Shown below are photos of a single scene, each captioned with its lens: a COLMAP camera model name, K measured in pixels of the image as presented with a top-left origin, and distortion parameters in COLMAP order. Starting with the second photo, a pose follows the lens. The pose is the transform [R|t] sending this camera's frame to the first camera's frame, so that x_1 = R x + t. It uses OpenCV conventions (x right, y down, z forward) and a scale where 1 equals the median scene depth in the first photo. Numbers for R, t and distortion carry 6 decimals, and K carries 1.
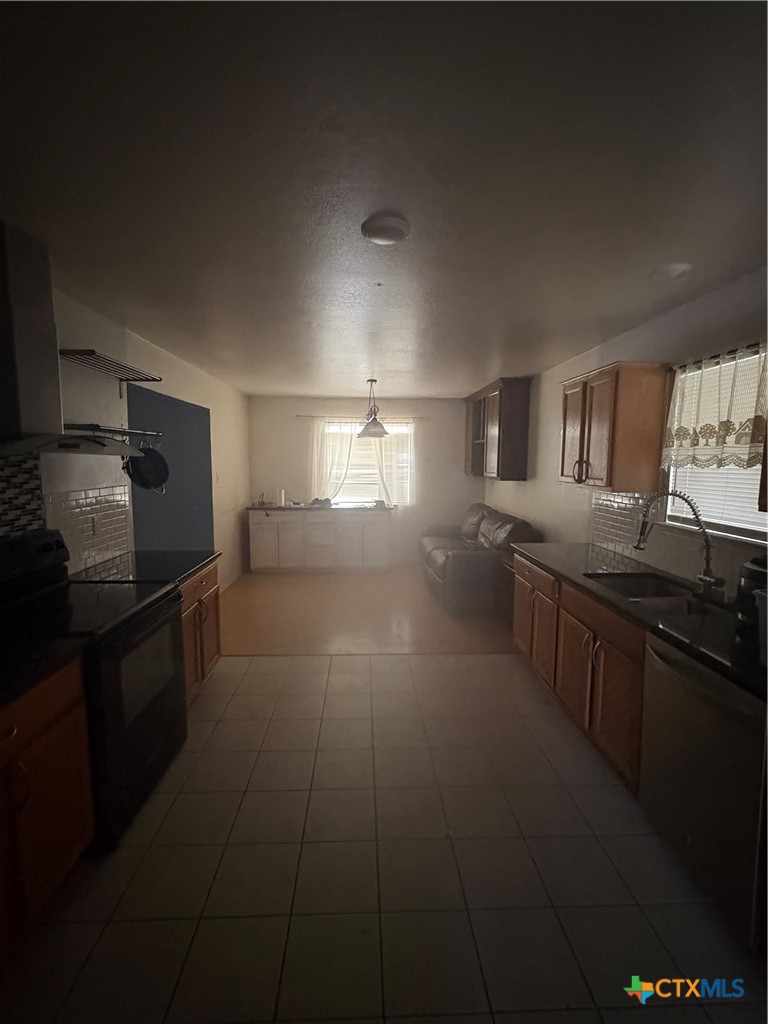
lens RADIAL K [[466.3, 0, 383.4], [0, 466.3, 511.8], [0, 0, 1]] dist [-0.003806, 0.001013]
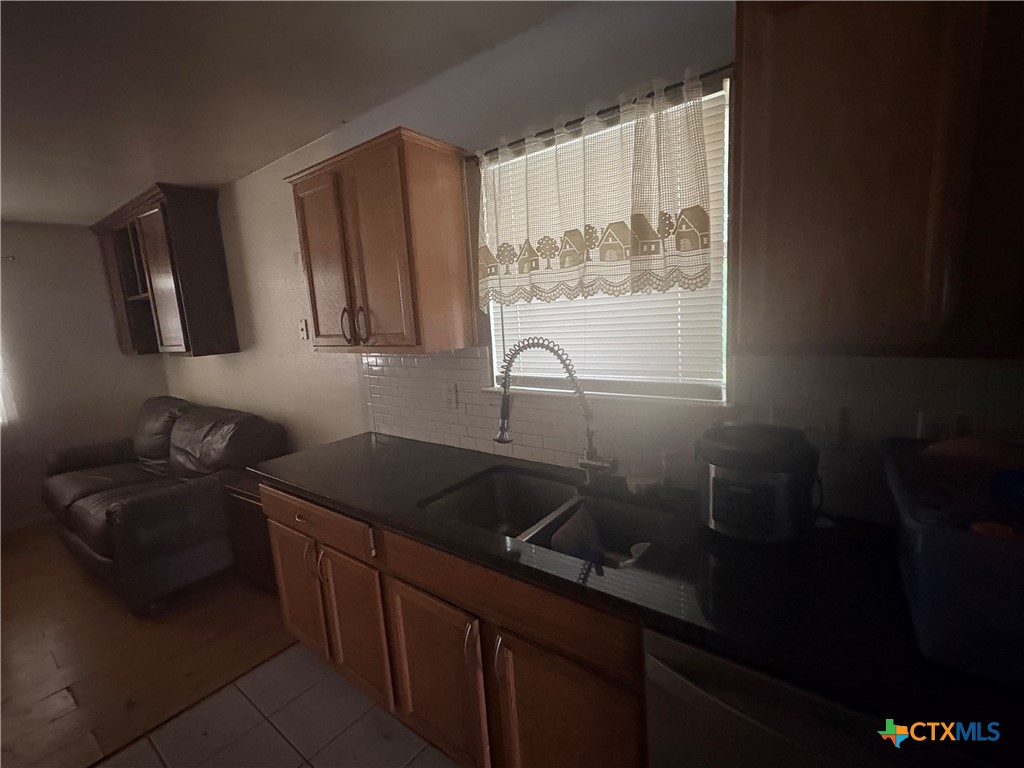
lens RADIAL K [[466.3, 0, 513.5], [0, 466.3, 382.6], [0, 0, 1]] dist [-0.003806, 0.001013]
pose [[0.644695, -0.168217, 0.745702, 0.118846], [0.154938, 0.983995, 0.088021, -0.044300], [-0.748574, 0.058791, 0.660440, 0.570140]]
